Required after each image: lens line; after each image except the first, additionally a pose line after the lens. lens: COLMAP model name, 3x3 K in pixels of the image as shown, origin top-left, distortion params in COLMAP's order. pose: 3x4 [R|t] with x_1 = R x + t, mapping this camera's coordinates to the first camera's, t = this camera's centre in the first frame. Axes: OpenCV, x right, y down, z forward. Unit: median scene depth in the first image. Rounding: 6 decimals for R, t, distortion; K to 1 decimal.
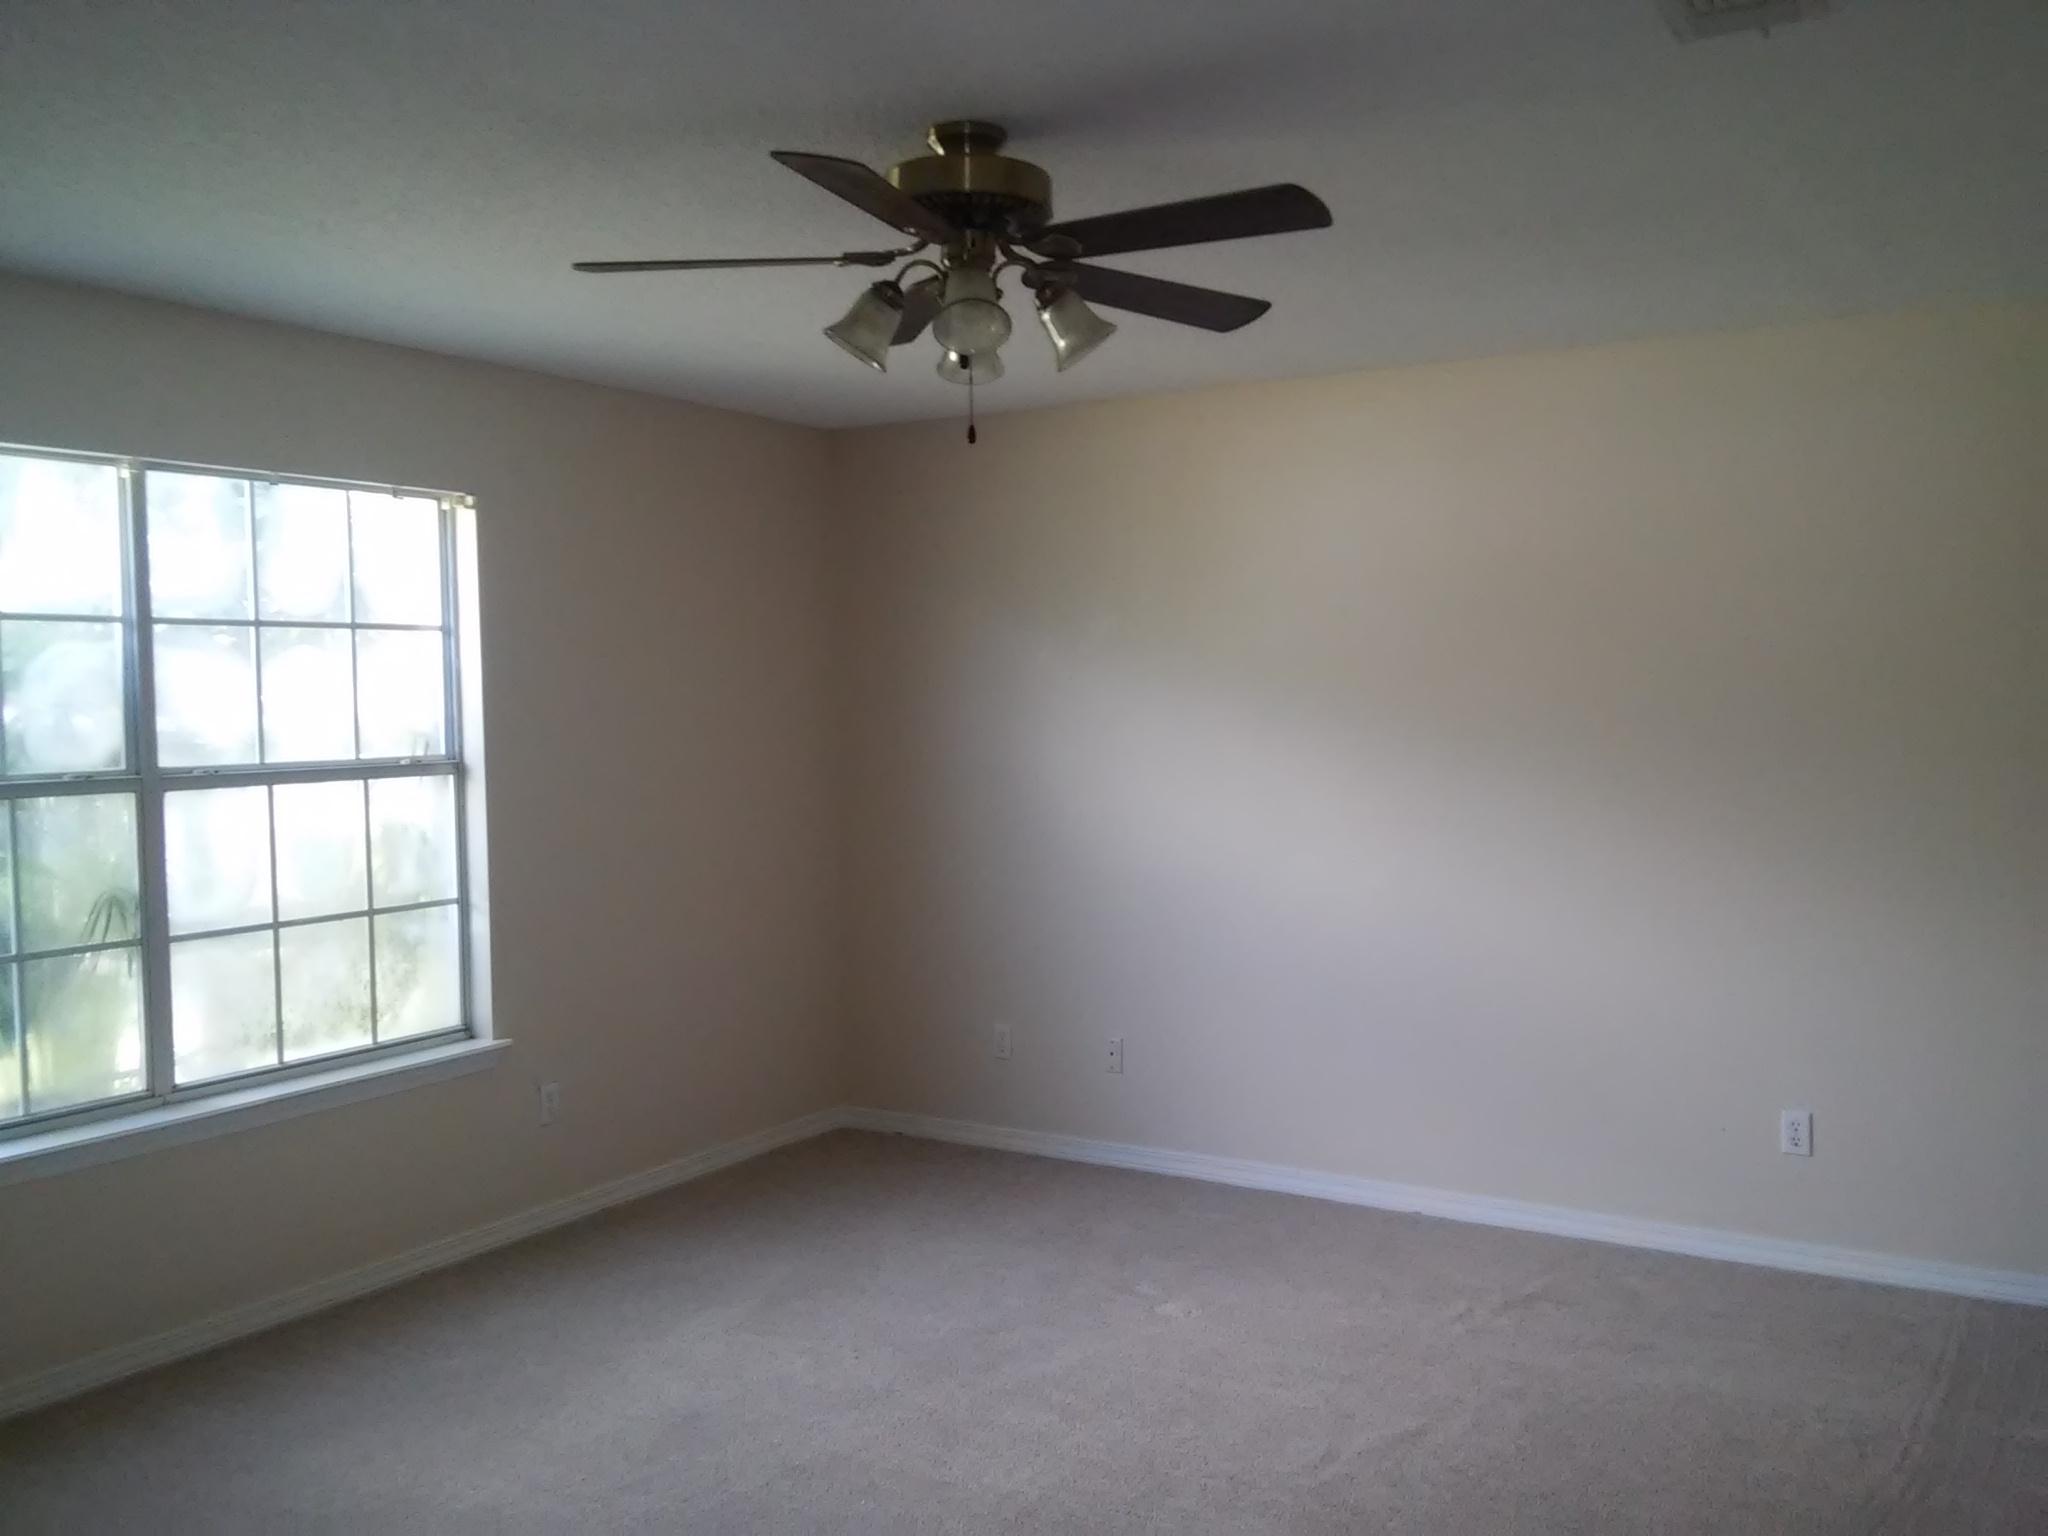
lens RADIAL K [[1769.8, 0, 1024.0], [0, 1769.8, 768.0], [0, 0, 1]] dist [0.038088, -0.000125]
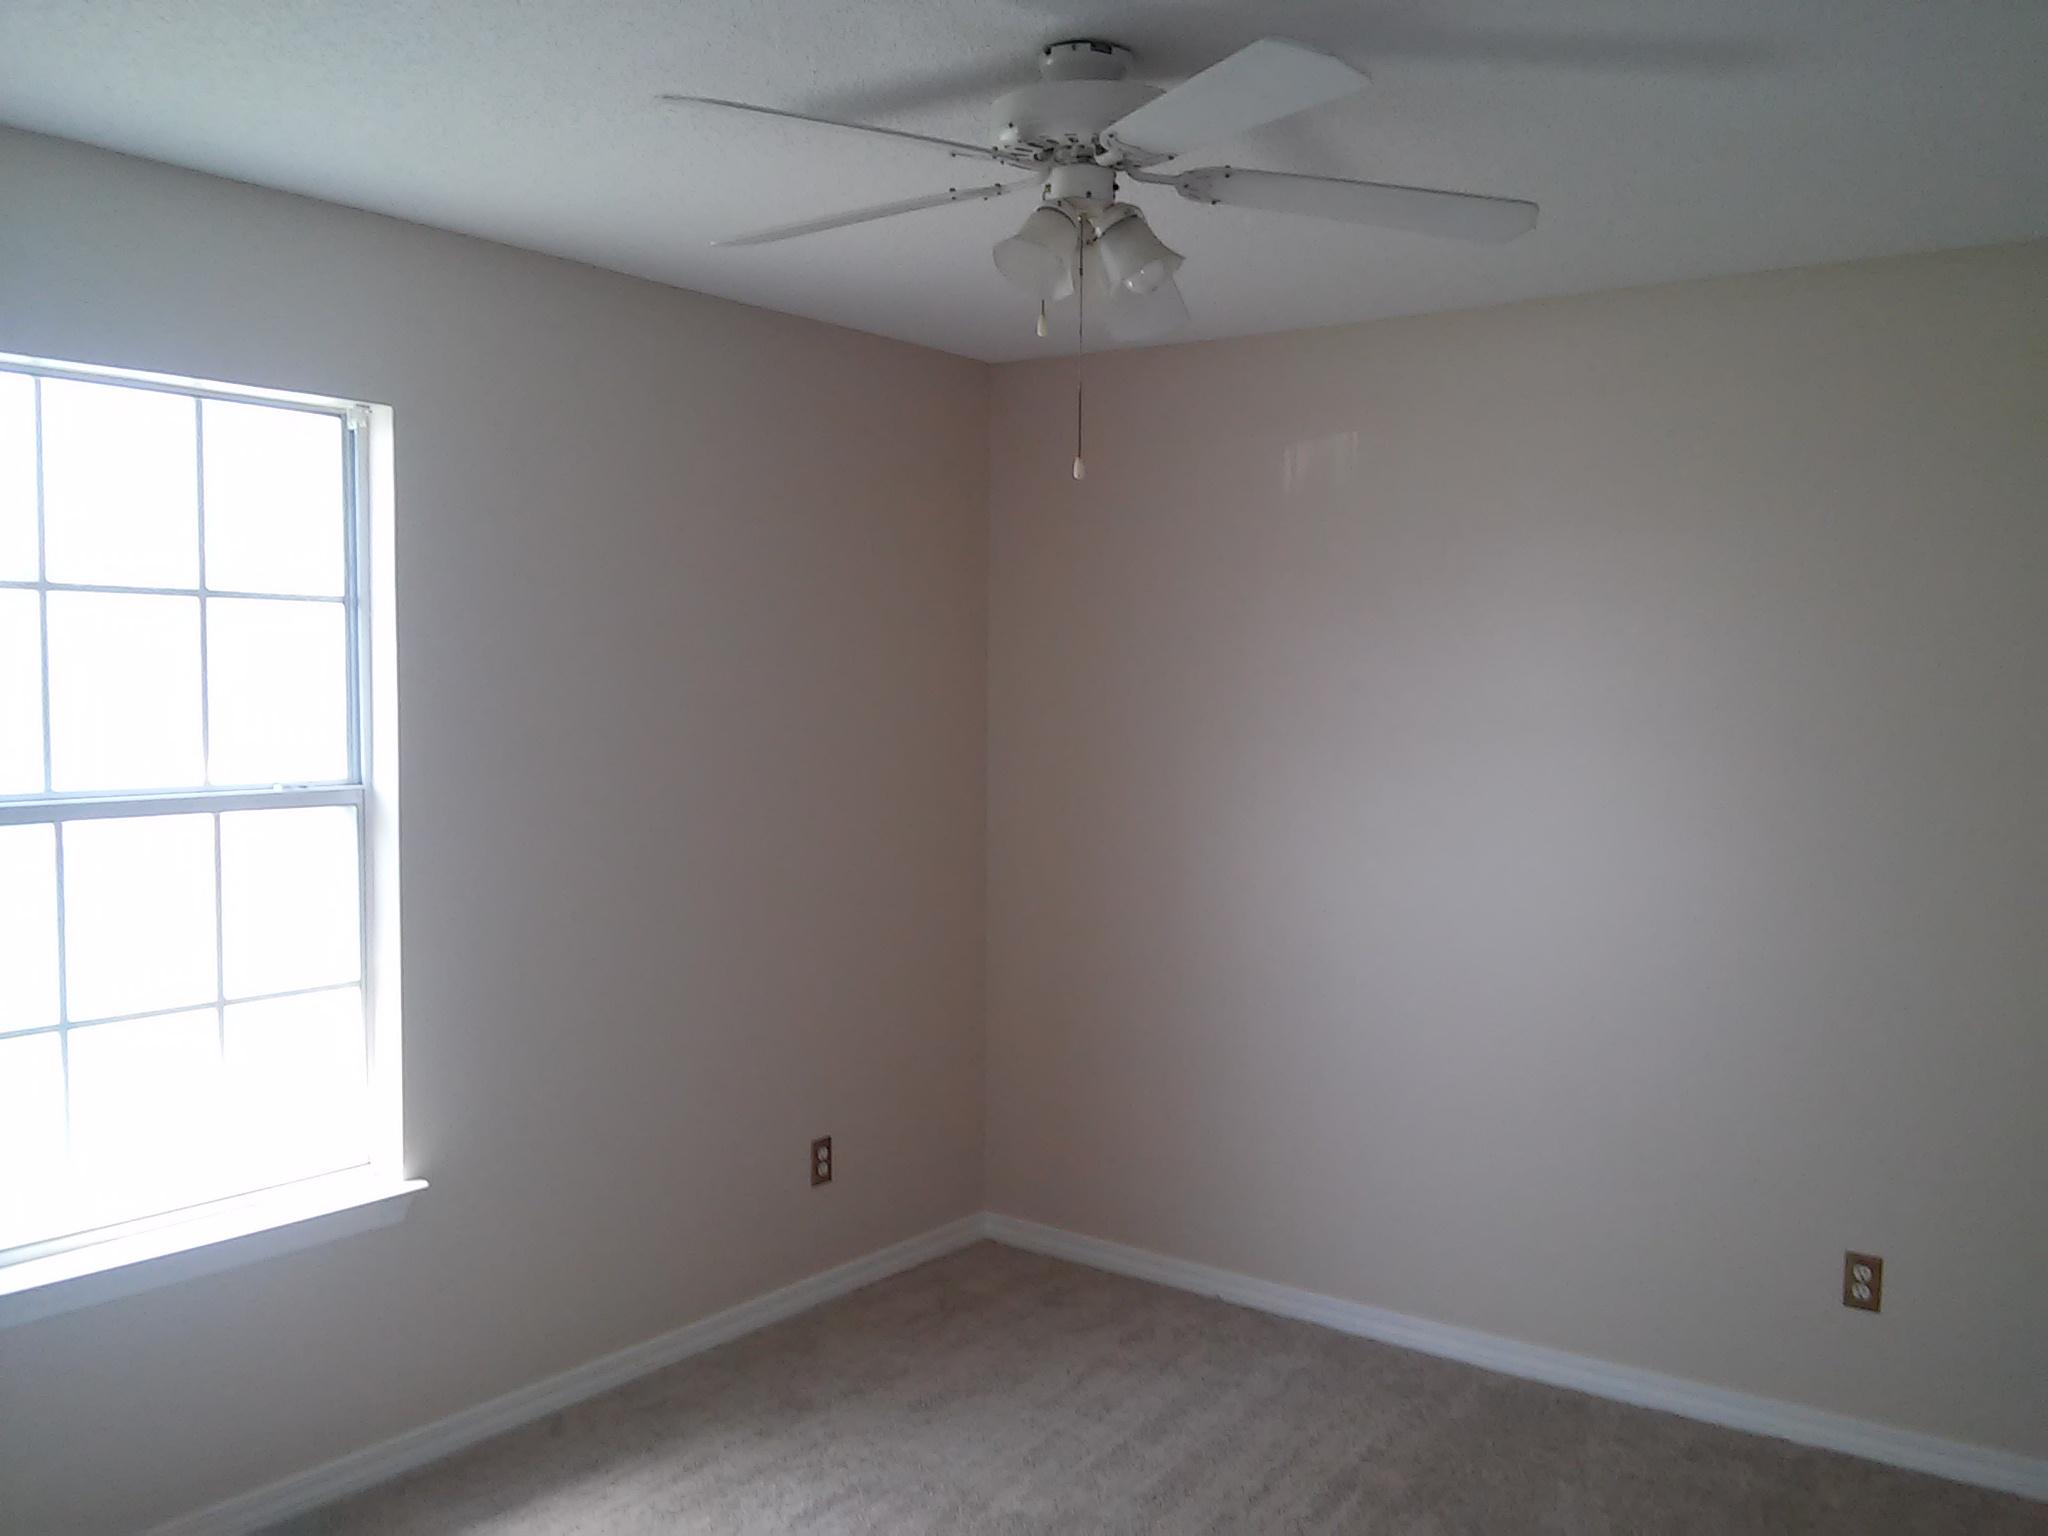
lens RADIAL K [[1769.8, 0, 1024.0], [0, 1769.8, 768.0], [0, 0, 1]] dist [0.038088, -0.000125]
pose [[0.989544, 0.014883, -0.143465, 0.038650], [-0.016320, 0.999828, -0.008845, -0.010575], [0.143308, 0.011094, 0.989616, 0.345562]]
